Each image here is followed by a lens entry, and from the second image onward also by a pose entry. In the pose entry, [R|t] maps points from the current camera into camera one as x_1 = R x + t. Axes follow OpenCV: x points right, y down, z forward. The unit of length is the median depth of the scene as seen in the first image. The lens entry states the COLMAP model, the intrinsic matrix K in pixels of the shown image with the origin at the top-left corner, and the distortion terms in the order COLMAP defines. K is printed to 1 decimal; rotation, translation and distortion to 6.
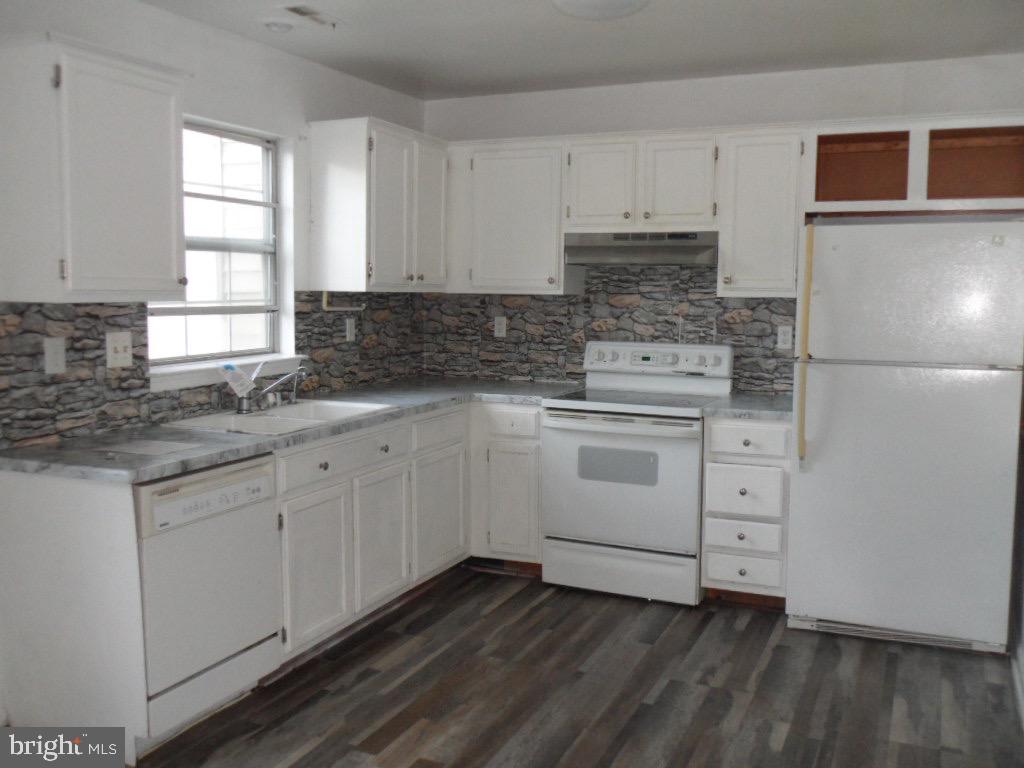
lens RADIAL K [[968.1, 0, 511.6], [0, 968.1, 378.6], [0, 0, 1]] dist [0.001055, 0.000376]
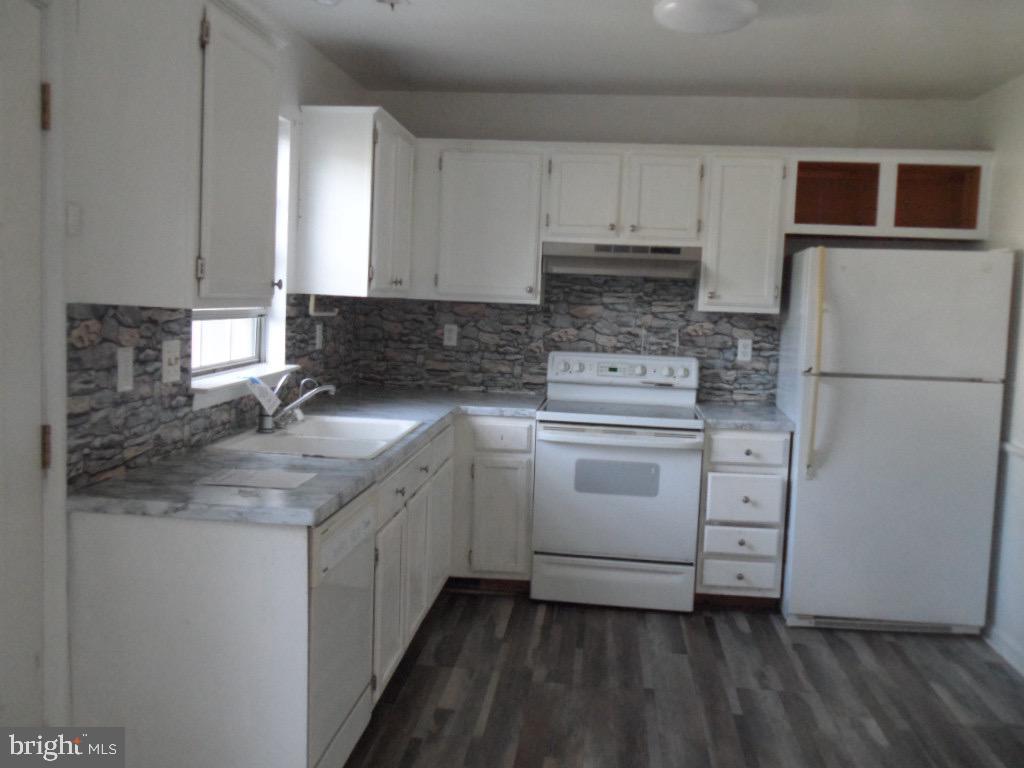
lens RADIAL K [[961.5, 0, 512.0], [0, 961.5, 384.0], [0, 0, 1]] dist [-0.009638, -0.016047]
pose [[0.949487, -0.000990, 0.313805, -0.309921], [-0.000499, 0.999989, 0.004666, -0.011556], [-0.313806, -0.004587, 0.949476, 0.094177]]
